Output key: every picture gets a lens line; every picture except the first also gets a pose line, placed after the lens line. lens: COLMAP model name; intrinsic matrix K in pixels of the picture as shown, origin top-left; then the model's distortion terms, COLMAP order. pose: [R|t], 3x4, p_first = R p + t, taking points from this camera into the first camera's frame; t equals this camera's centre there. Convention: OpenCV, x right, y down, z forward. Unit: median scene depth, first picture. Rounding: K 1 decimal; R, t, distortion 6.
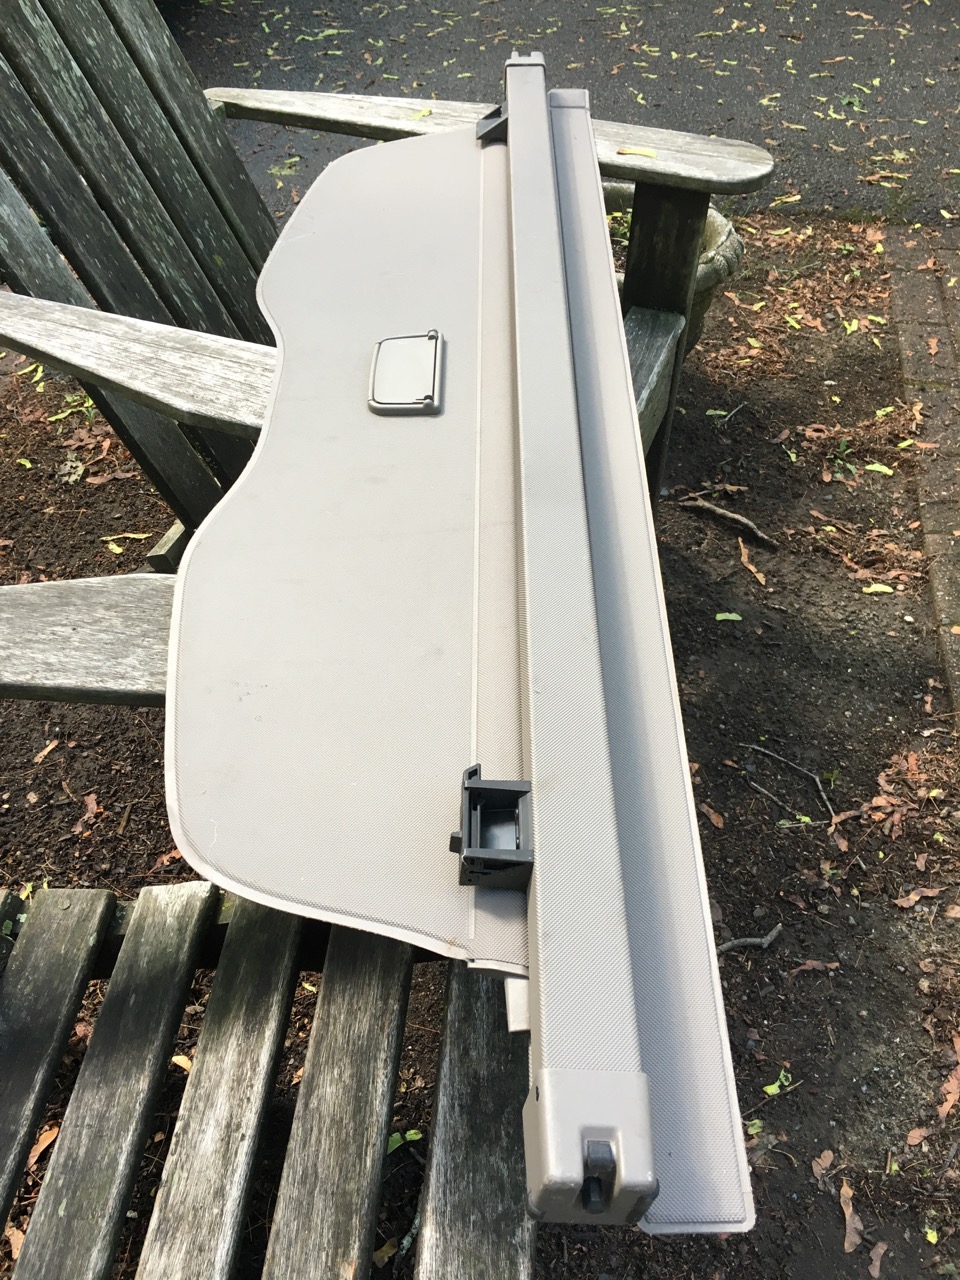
lens RADIAL K [[1088.3, 0, 481.5], [0, 1088.3, 640.6], [0, 0, 1]] dist [0.027058, -0.066754]
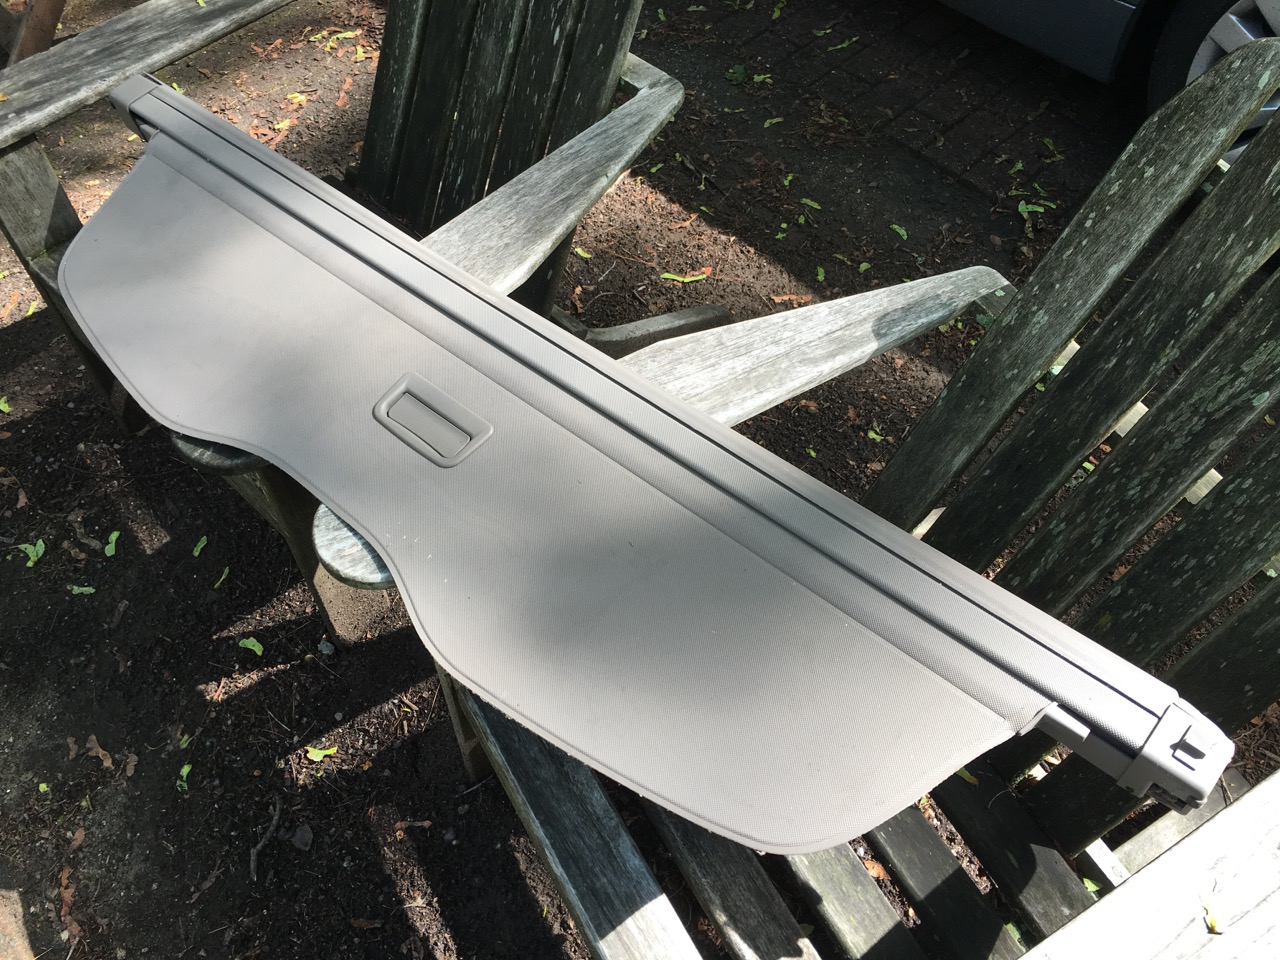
lens RADIAL K [[1088.3, 0, 641.0], [0, 1088.3, 479.4], [0, 0, 1]] dist [0.027058, -0.066754]
pose [[-0.628858, 0.632754, -0.451841, 0.303310], [-0.571637, 0.017660, 0.820317, -0.975433], [0.527038, 0.774152, 0.350600, 0.591822]]
